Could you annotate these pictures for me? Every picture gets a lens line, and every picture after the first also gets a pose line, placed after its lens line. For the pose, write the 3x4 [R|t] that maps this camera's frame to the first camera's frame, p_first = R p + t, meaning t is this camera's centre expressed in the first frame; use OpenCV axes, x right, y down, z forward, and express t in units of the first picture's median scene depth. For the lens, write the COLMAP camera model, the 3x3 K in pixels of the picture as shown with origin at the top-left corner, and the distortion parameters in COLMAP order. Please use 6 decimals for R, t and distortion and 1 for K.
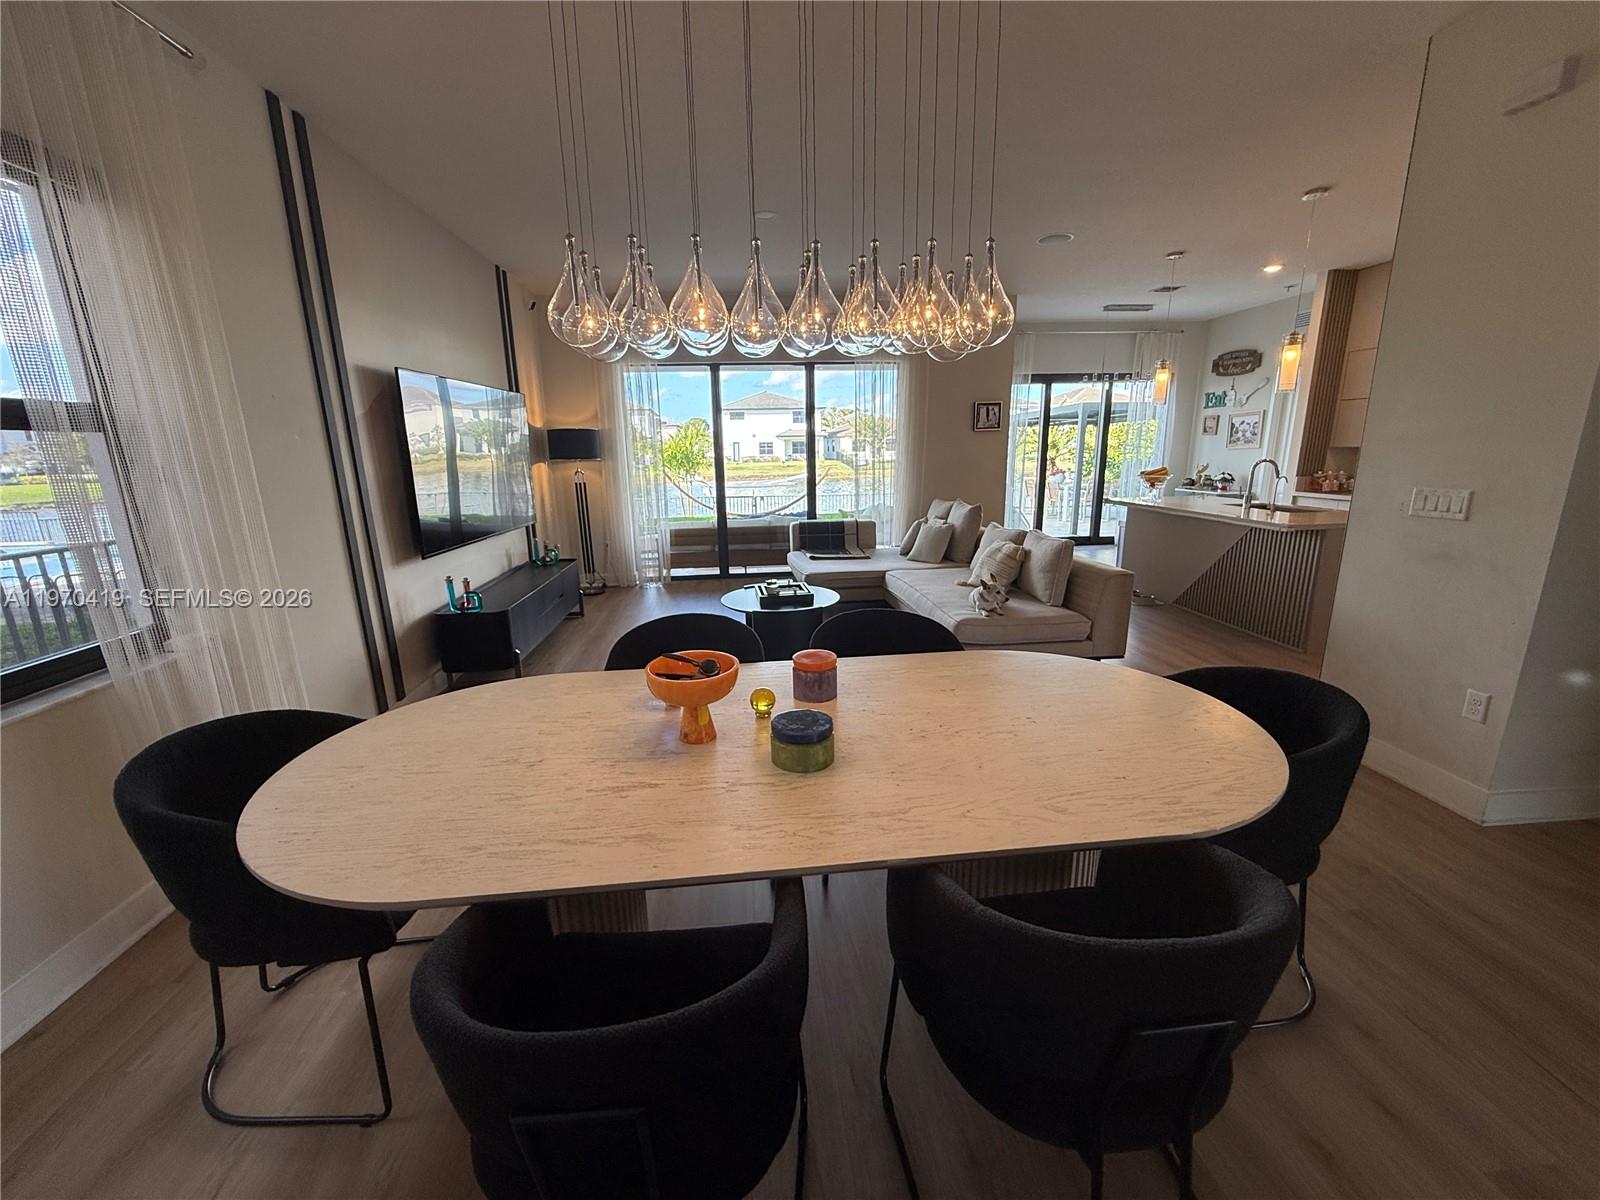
lens RADIAL K [[642.8, 0, 800.0], [0, 642.8, 600.0], [0, 0, 1]] dist [0.001202, 0.000098]
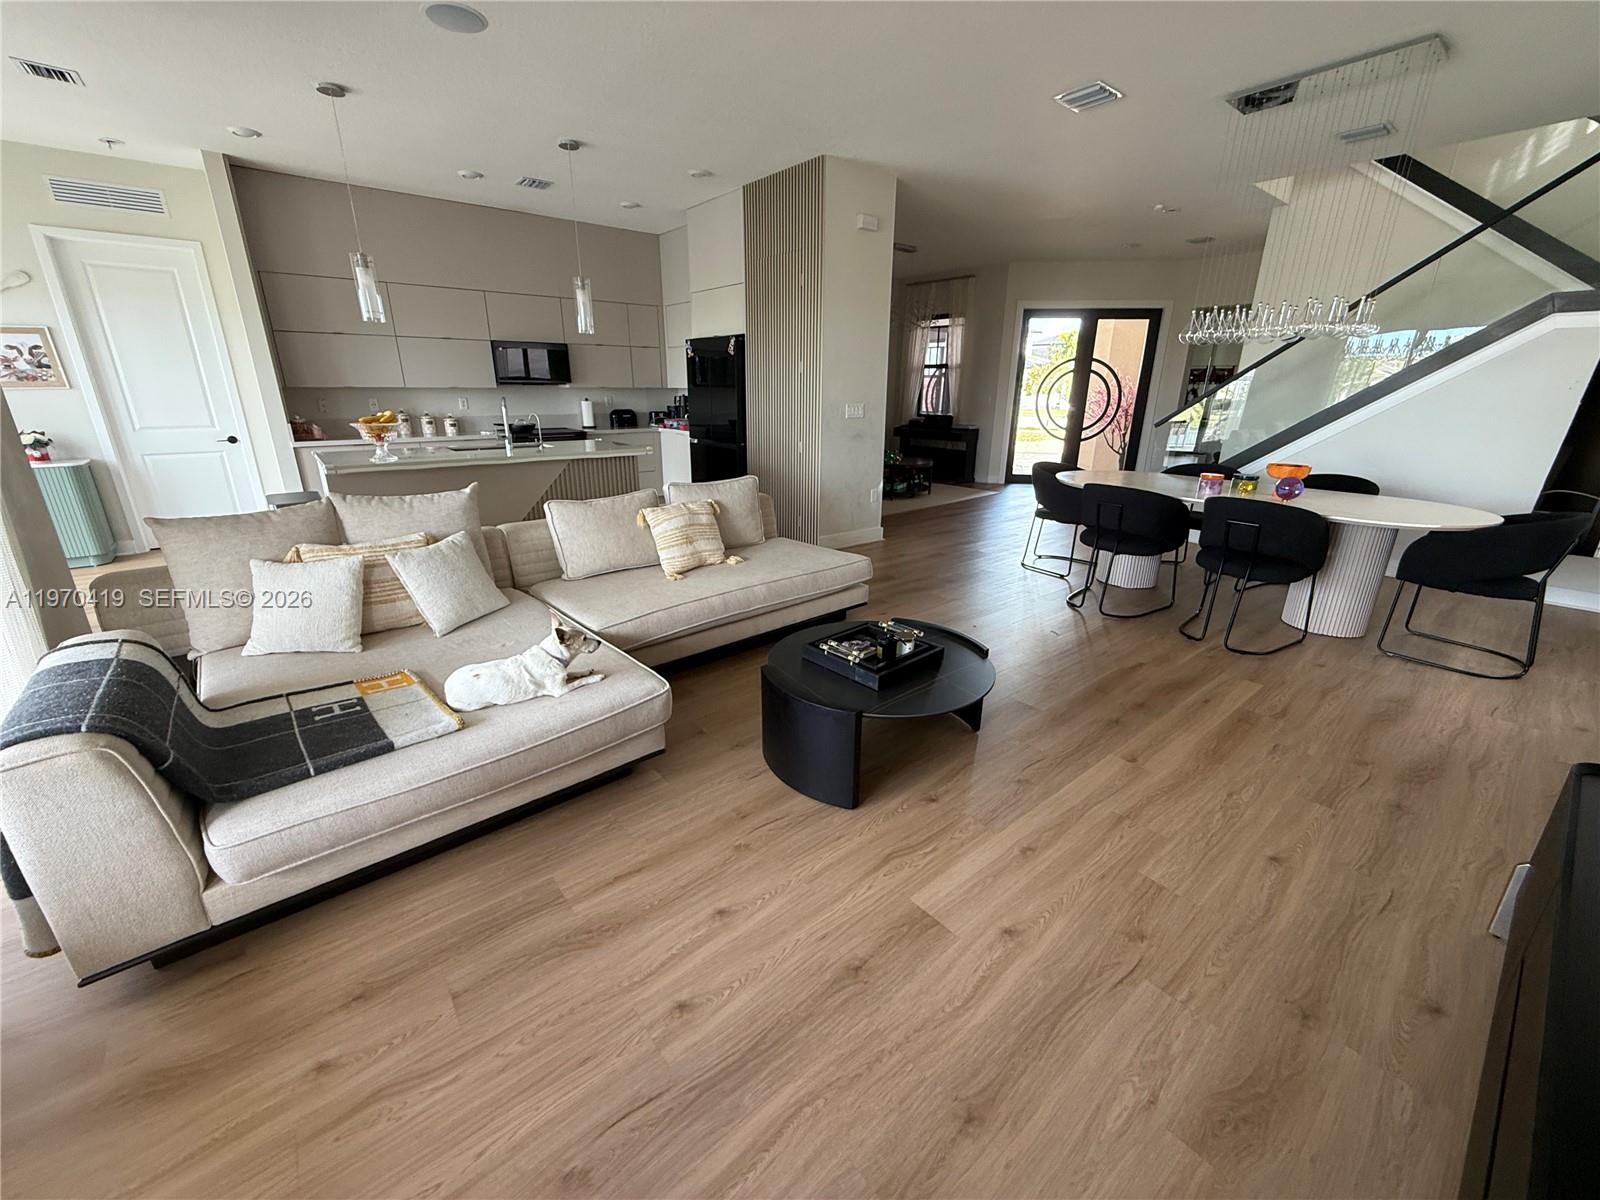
lens RADIAL K [[642.8, 0, 800.0], [0, 642.8, 600.0], [0, 0, 1]] dist [0.001202, 0.000098]
pose [[-0.562030, -0.247885, 0.789098, -0.243744], [0.198345, 0.885805, 0.419535, -0.171538], [-0.802983, 0.392305, -0.448682, 0.771566]]
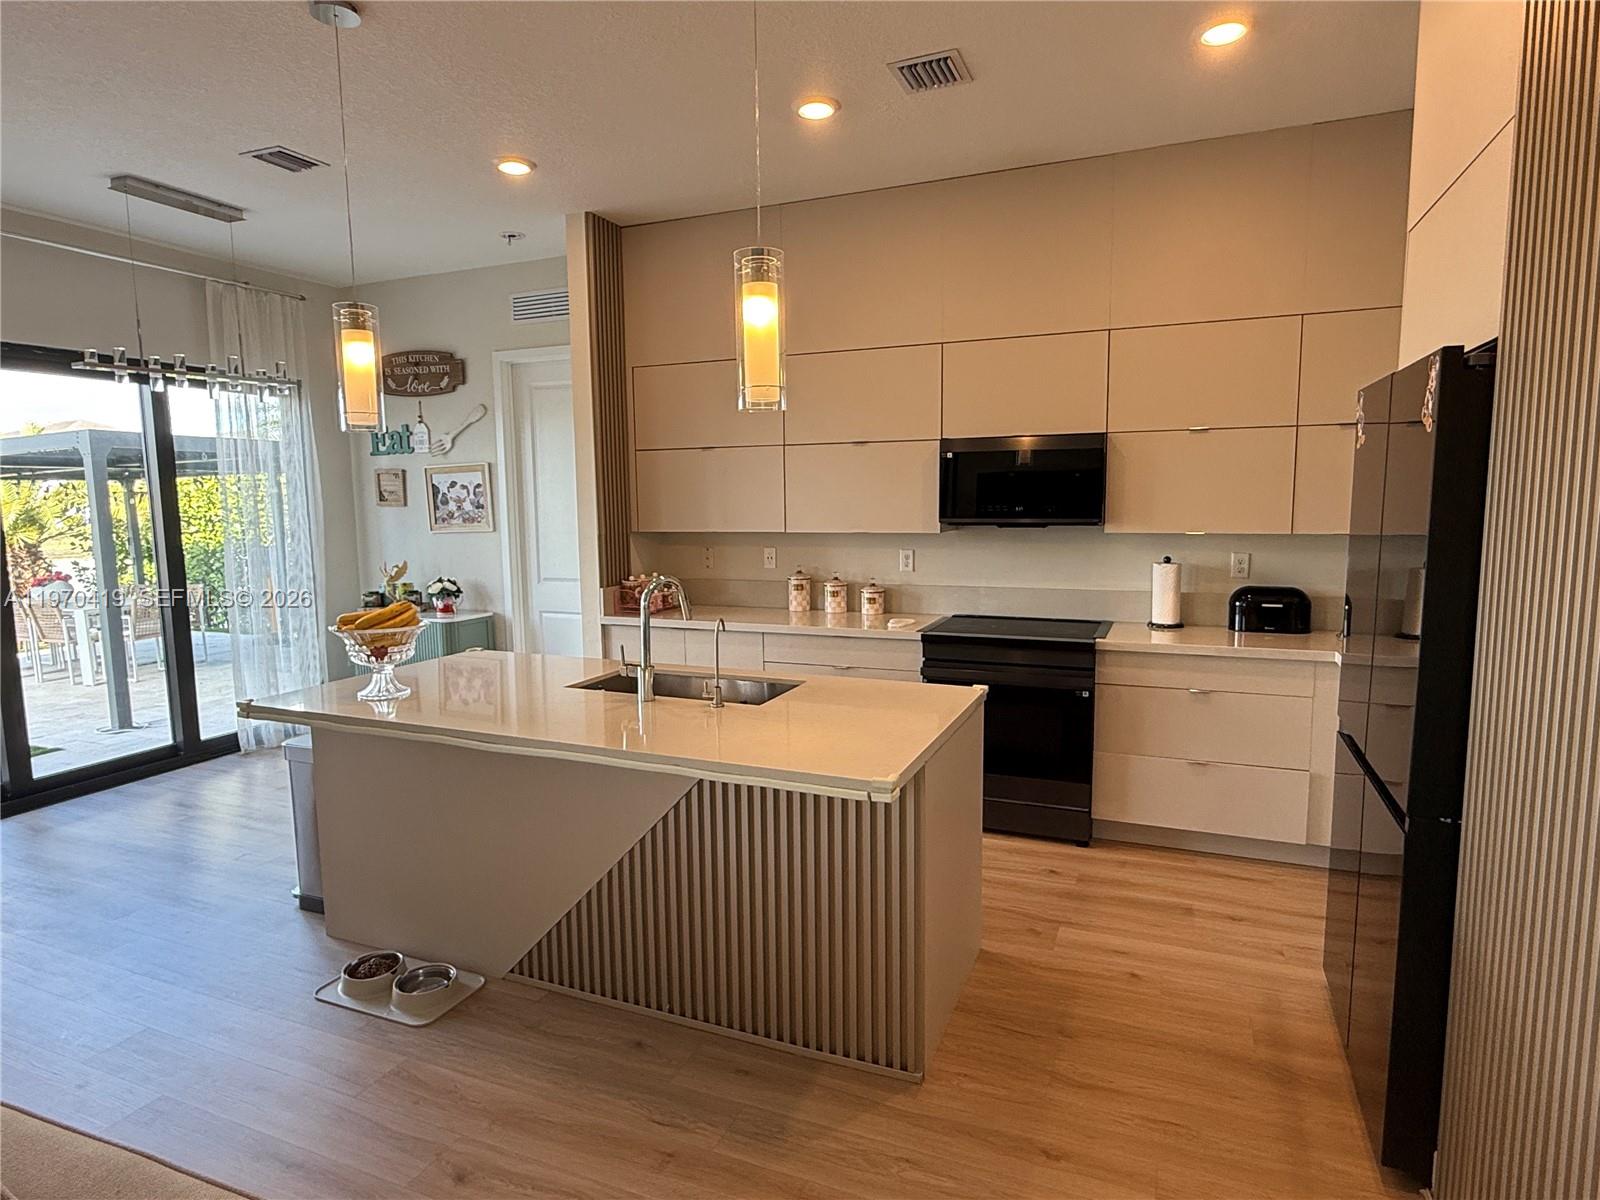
lens RADIAL K [[898.5, 0, 800.0], [0, 898.5, 600.0], [0, 0, 1]] dist [-0.006136, 0.002107]
pose [[0.480133, -0.090832, 0.872480, 0.174034], [0.208884, 0.977852, -0.013148, -0.114504], [-0.851962, 0.188560, 0.488473, 0.417817]]
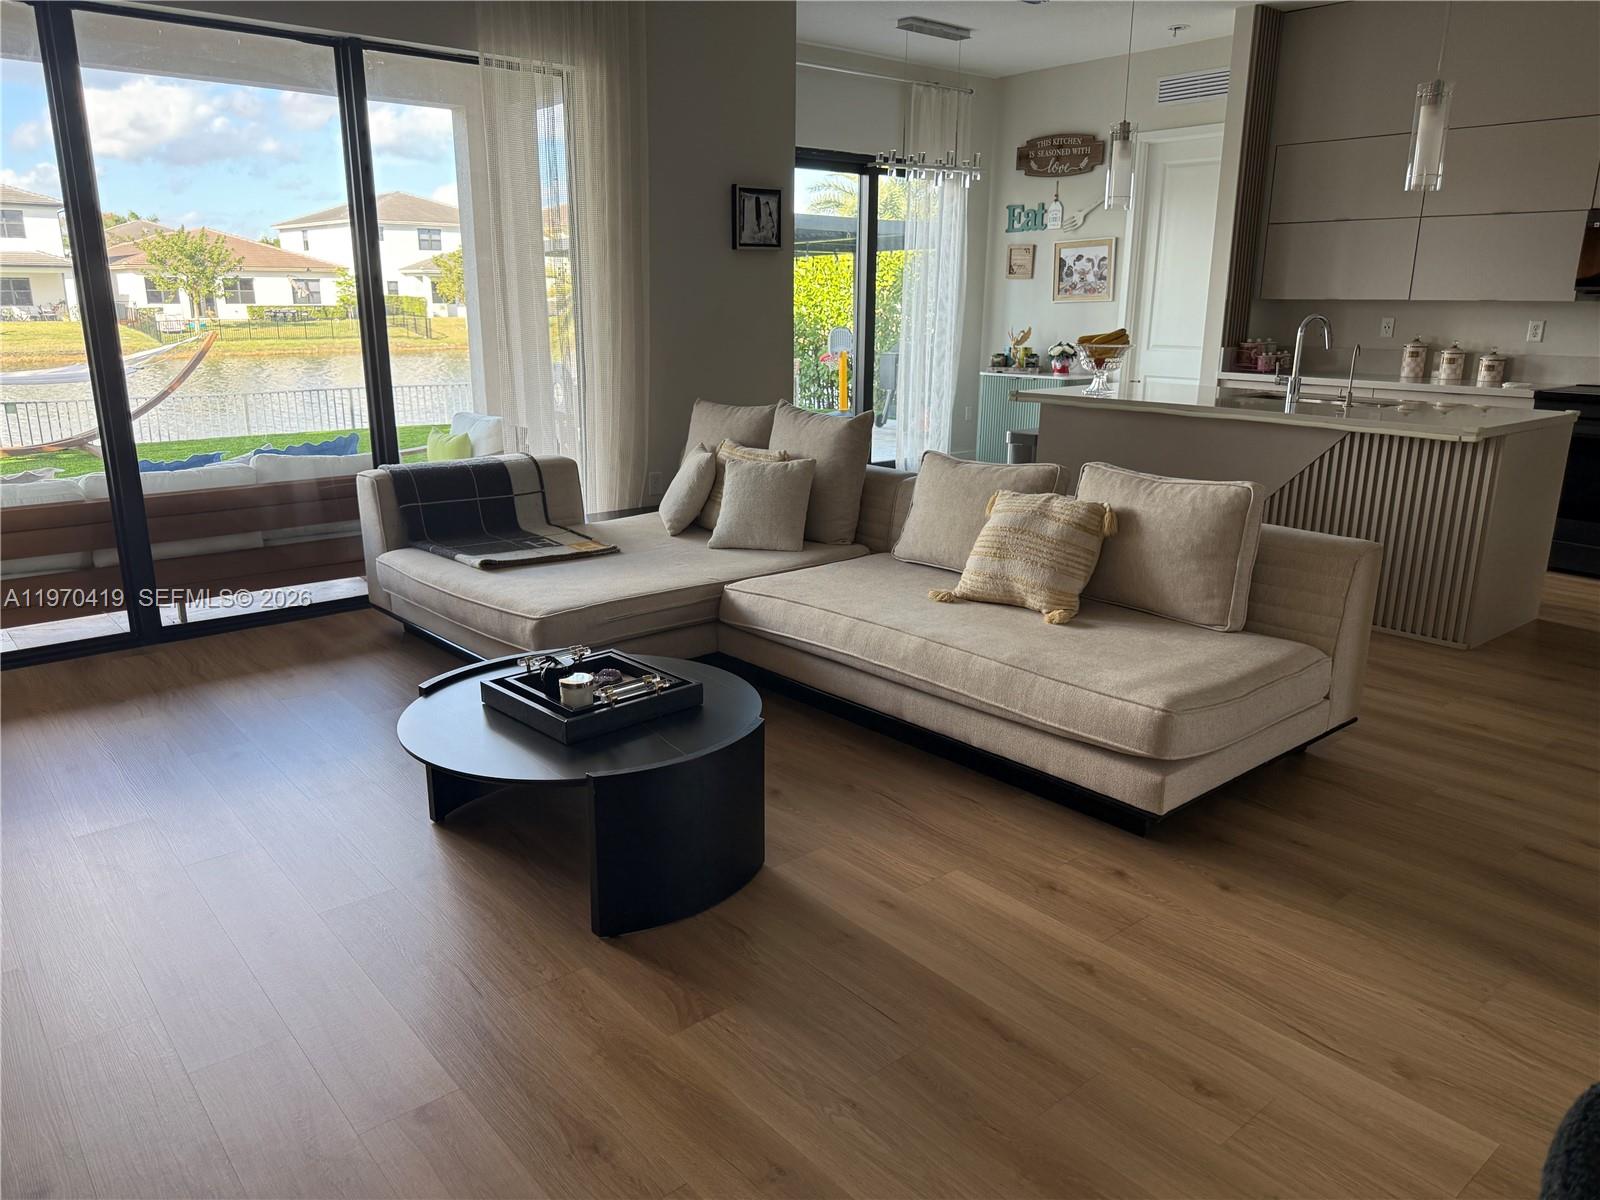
lens RADIAL K [[1141.2, 0, 795.6], [0, 1141.2, 607.6], [0, 0, 1]] dist [0.064394, -0.093419]
pose [[0.826188, -0.125080, 0.549334, -0.158441], [0.111012, 0.992071, 0.058928, -0.046127], [-0.552349, 0.012297, 0.833522, 0.261374]]
